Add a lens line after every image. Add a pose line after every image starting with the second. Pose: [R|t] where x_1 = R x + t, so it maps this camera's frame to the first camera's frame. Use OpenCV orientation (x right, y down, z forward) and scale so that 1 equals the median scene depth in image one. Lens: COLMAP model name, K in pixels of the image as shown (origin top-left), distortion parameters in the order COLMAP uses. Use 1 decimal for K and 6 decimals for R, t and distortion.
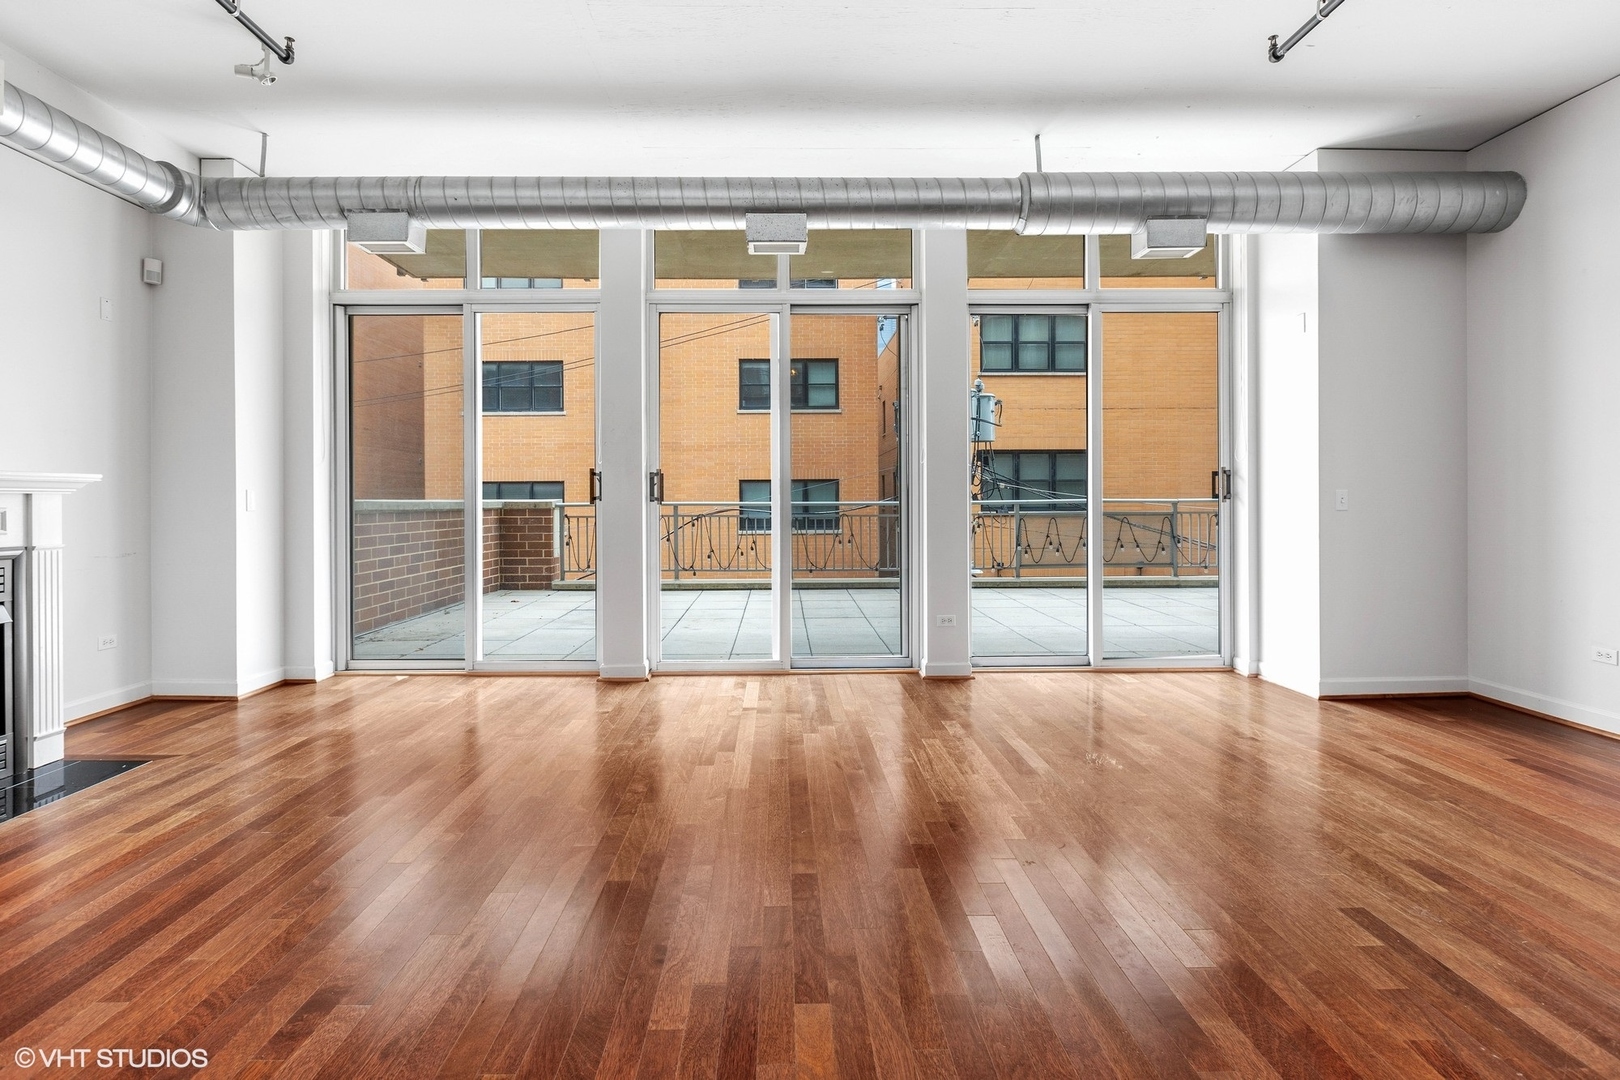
lens RADIAL K [[778.9, 0, 791.3], [0, 778.9, 496.5], [0, 0, 1]] dist [-0.000240, -0.001980]
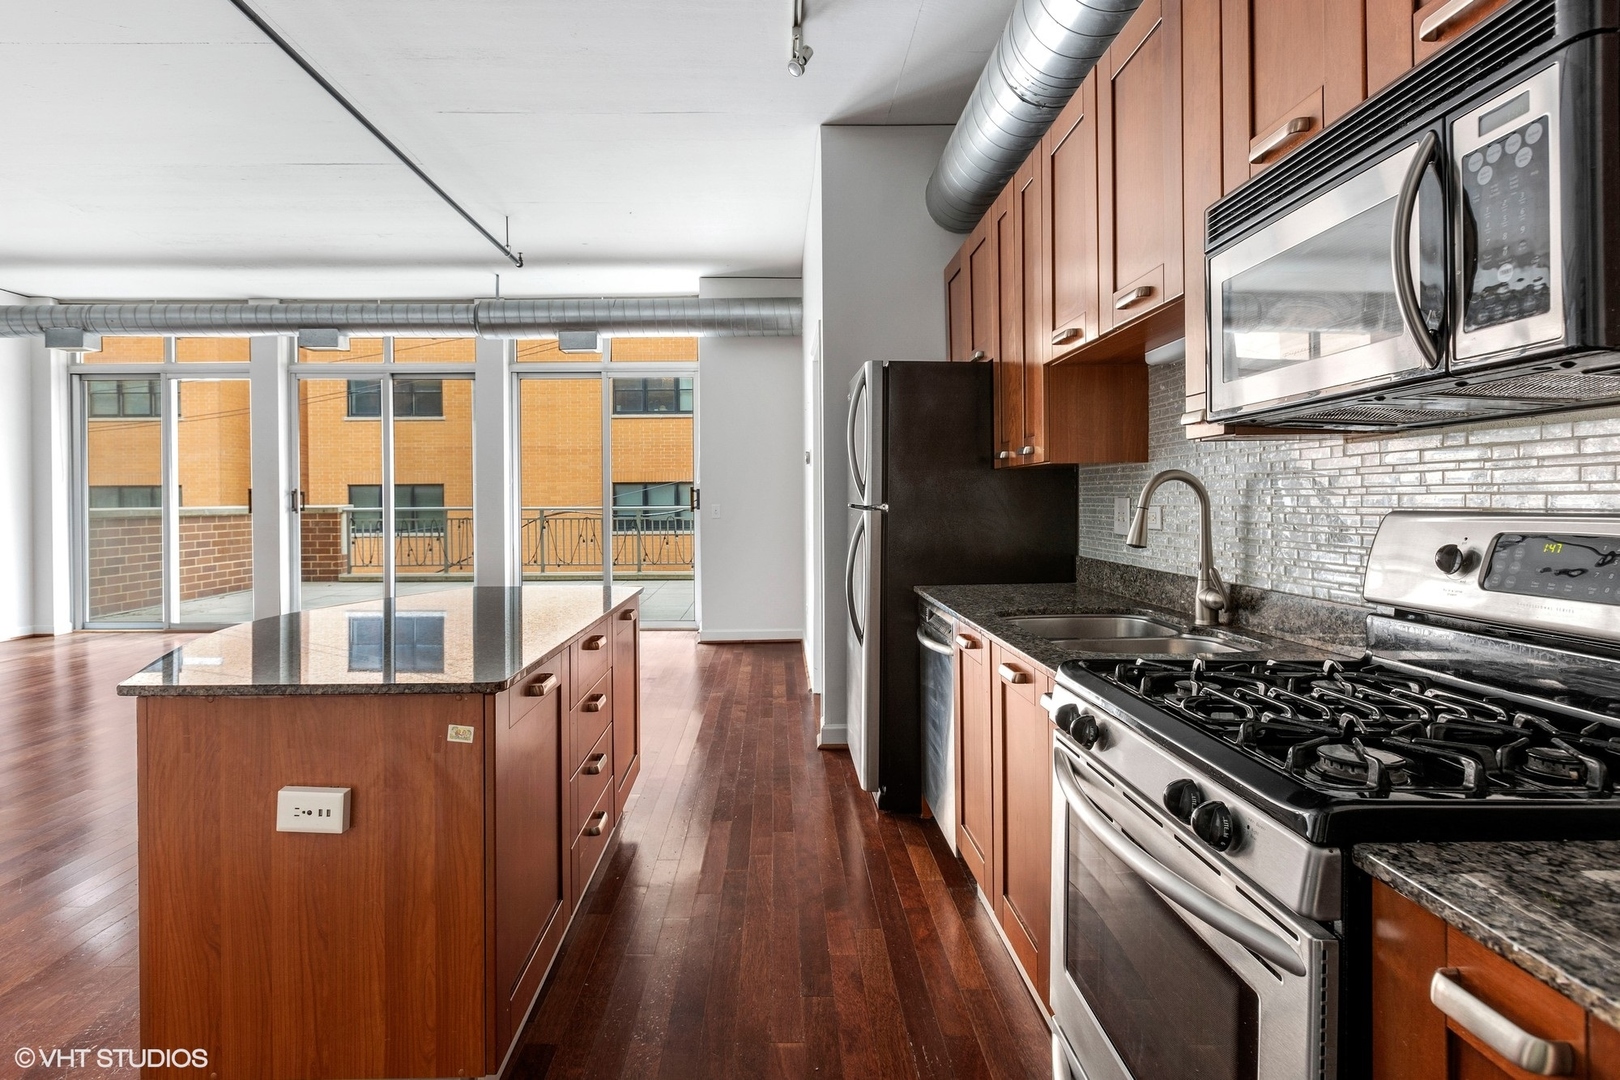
lens RADIAL K [[845.4, 0, 776.9], [0, 845.4, 505.2], [0, 0, 1]] dist [-0.001464, -0.000462]
pose [[0.999986, -0.000867, -0.005281, 0.724763], [0.000933, 0.999922, 0.012447, -0.023437], [0.005269, -0.012452, 0.999909, -0.553032]]
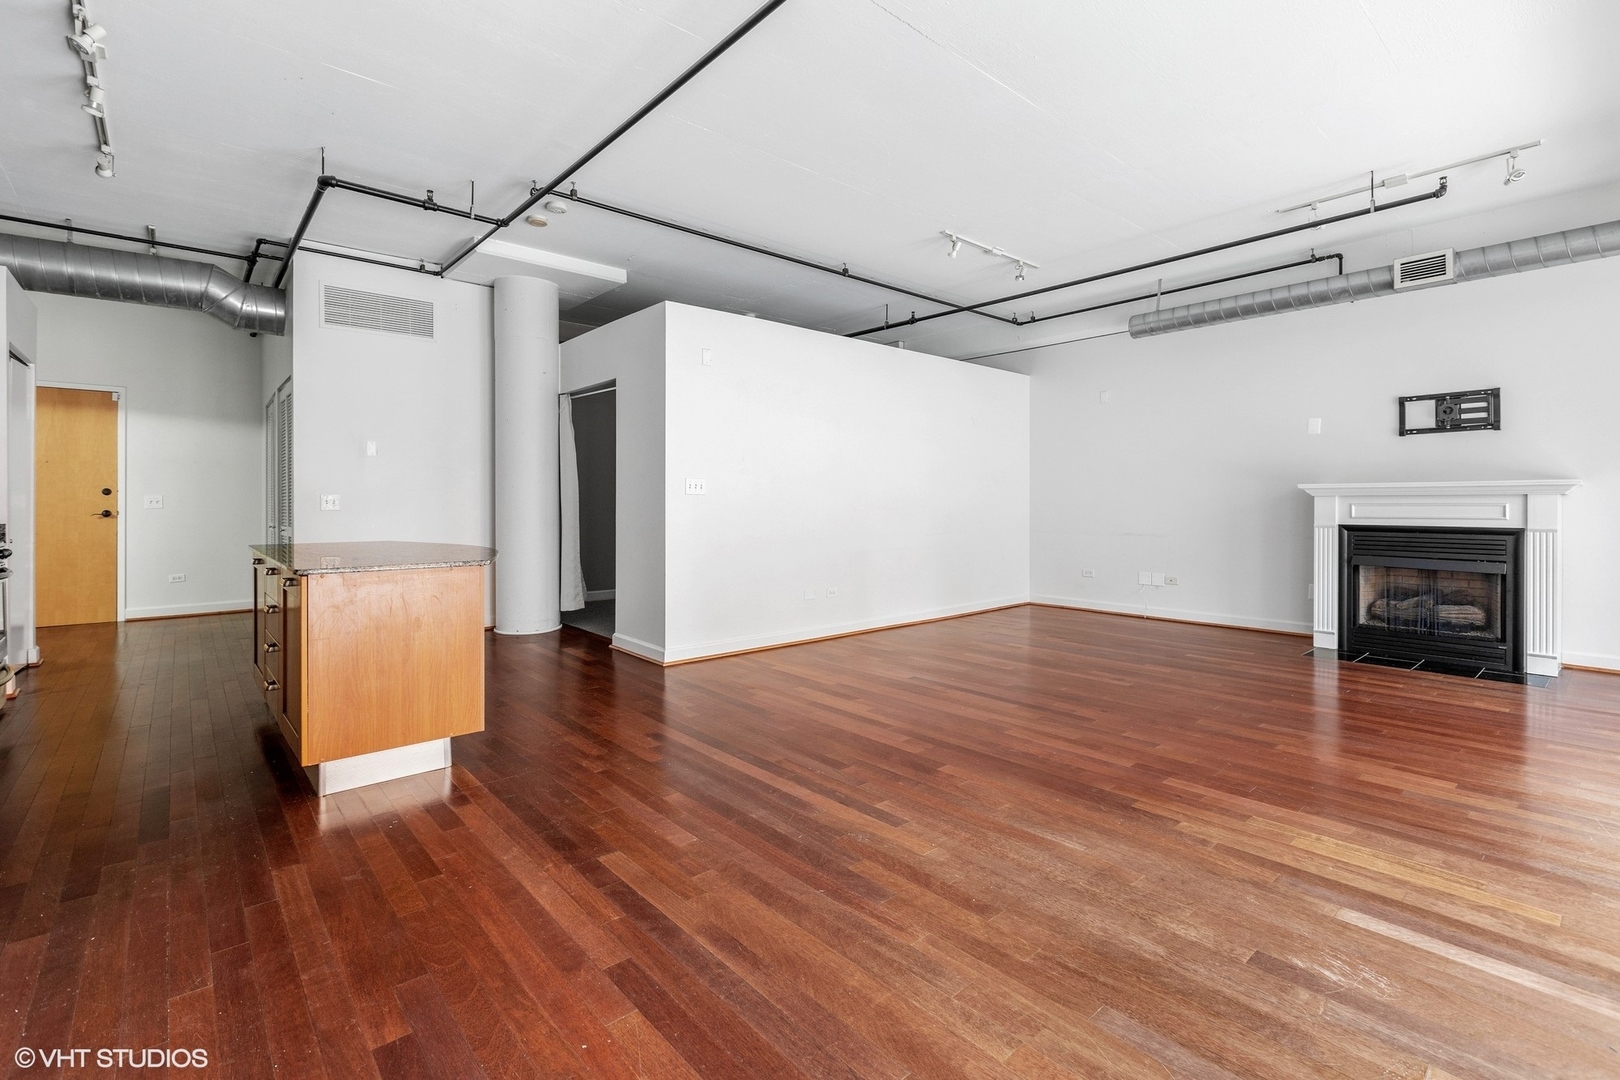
lens RADIAL K [[734.8, 0, 813.6], [0, 734.8, 509.4], [0, 0, 1]] dist [0.001308, -0.000289]
pose [[-0.750484, 0.010931, -0.660798, 0.677333], [0.007345, 0.999939, 0.008198, 0.001727], [0.660848, 0.001299, -0.750519, 0.756425]]
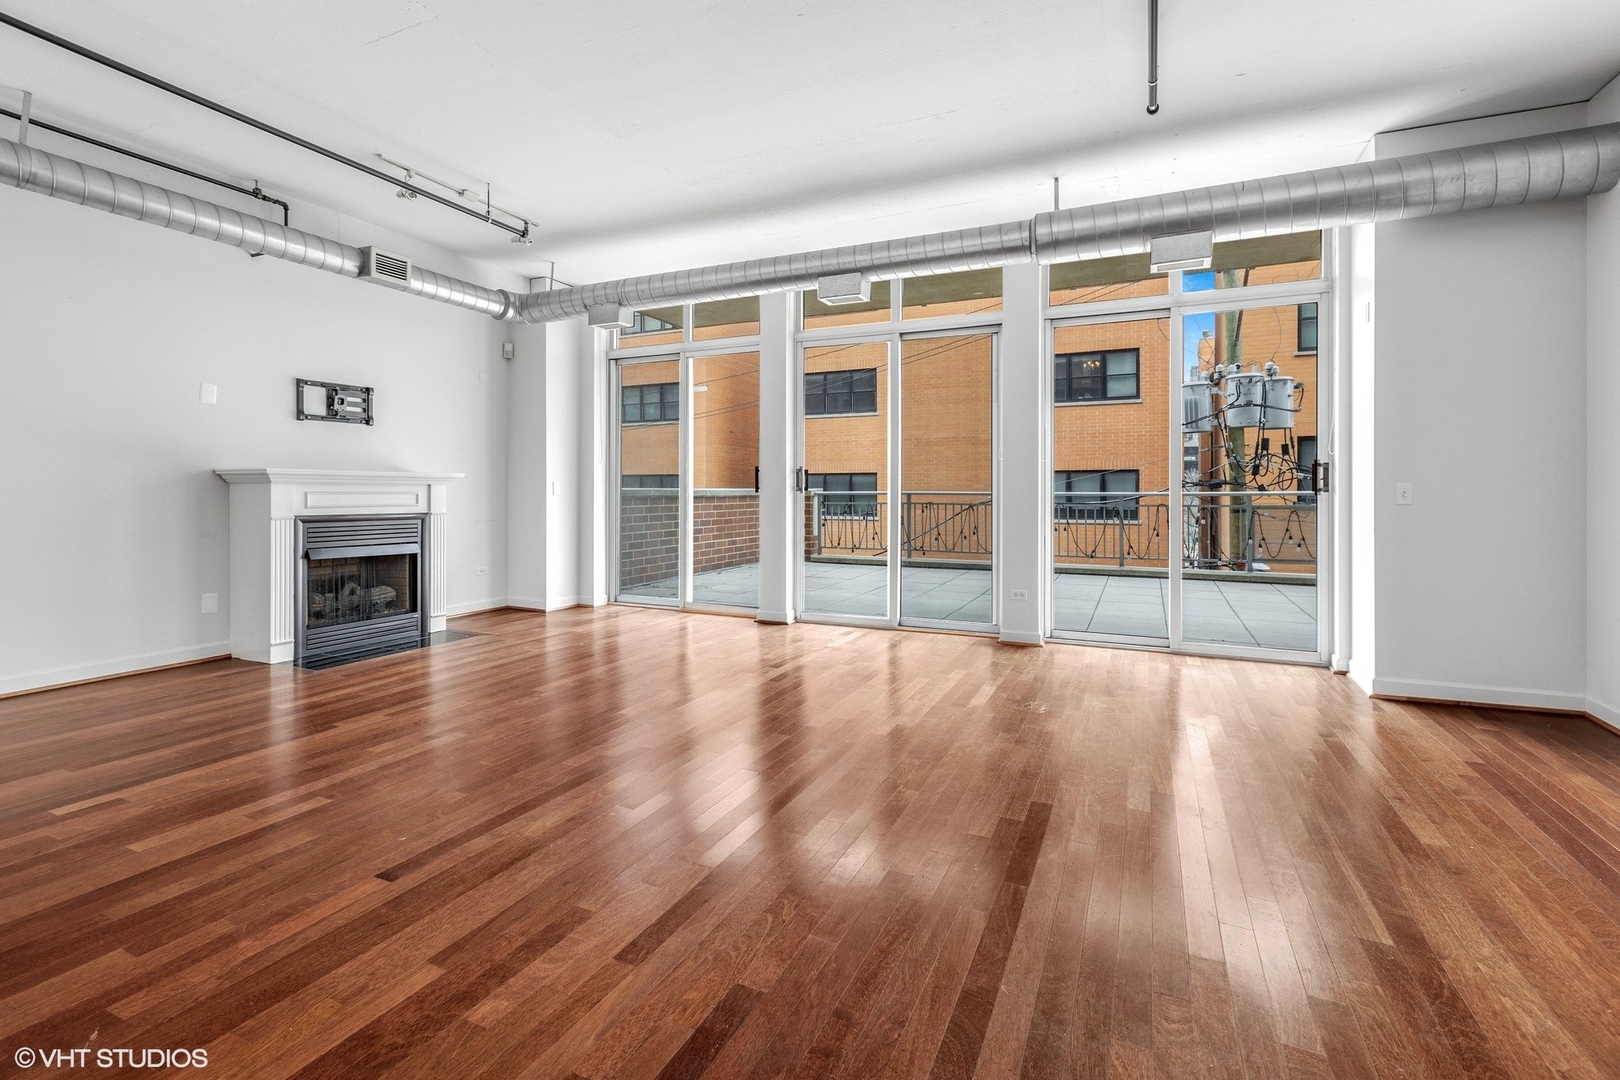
lens RADIAL K [[734.8, 0, 802.8], [0, 734.8, 485.7], [0, 0, 1]] dist [0.001308, -0.000289]
pose [[0.901824, 0.003212, -0.432092, 0.372222], [-0.003452, 0.999994, 0.000231, -0.002729], [0.432090, 0.001283, 0.901829, -0.125945]]
